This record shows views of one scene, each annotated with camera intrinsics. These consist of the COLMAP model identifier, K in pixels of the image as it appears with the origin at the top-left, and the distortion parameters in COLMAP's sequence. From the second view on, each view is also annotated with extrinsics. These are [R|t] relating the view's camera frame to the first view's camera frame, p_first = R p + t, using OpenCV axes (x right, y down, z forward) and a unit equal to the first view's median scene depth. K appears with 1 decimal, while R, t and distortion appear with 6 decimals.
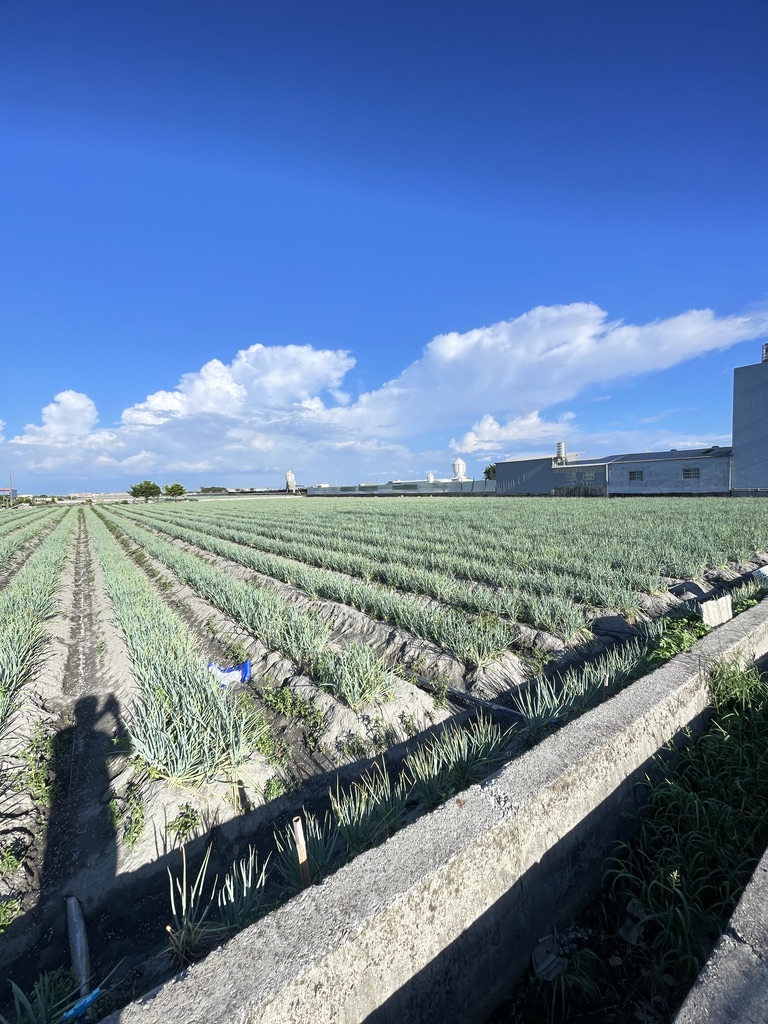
lens RADIAL K [[414.6, 0, 387.6], [0, 414.6, 512.4], [0, 0, 1]] dist [0.000212, -0.000161]
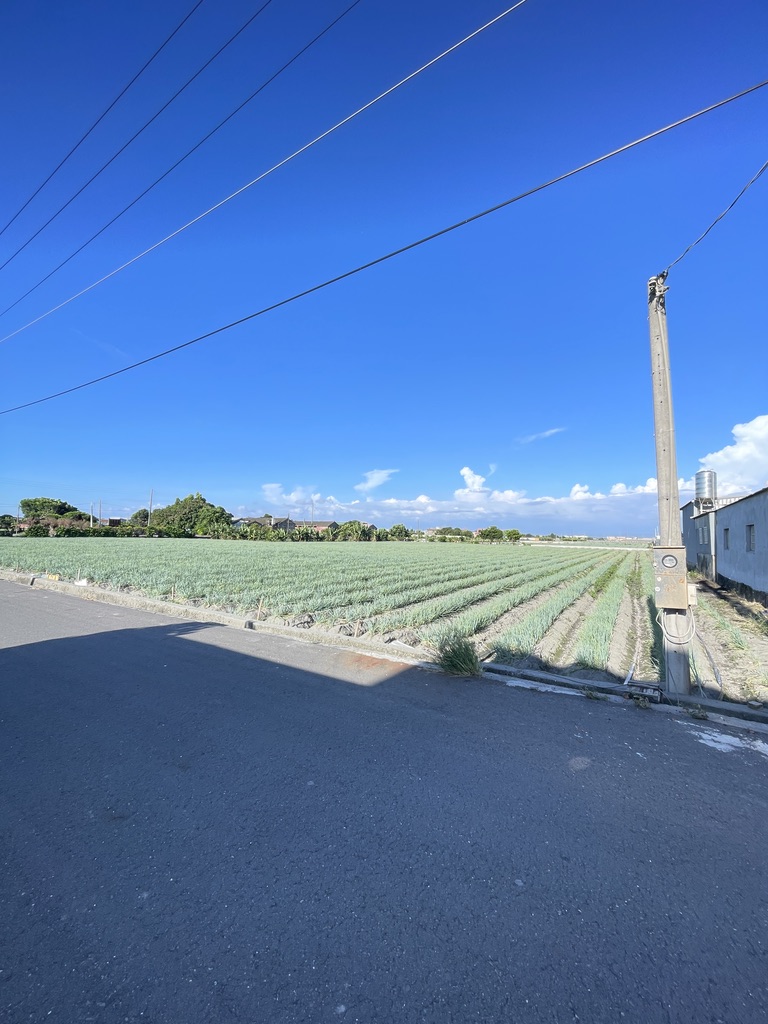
lens RADIAL K [[414.6, 0, 387.6], [0, 414.6, 512.4], [0, 0, 1]] dist [0.000212, -0.000161]
pose [[0.367365, -0.007972, -0.930043, 2.134452], [-0.092450, 0.994698, -0.045044, -0.159899], [0.925471, 0.102530, 0.364681, 1.258342]]
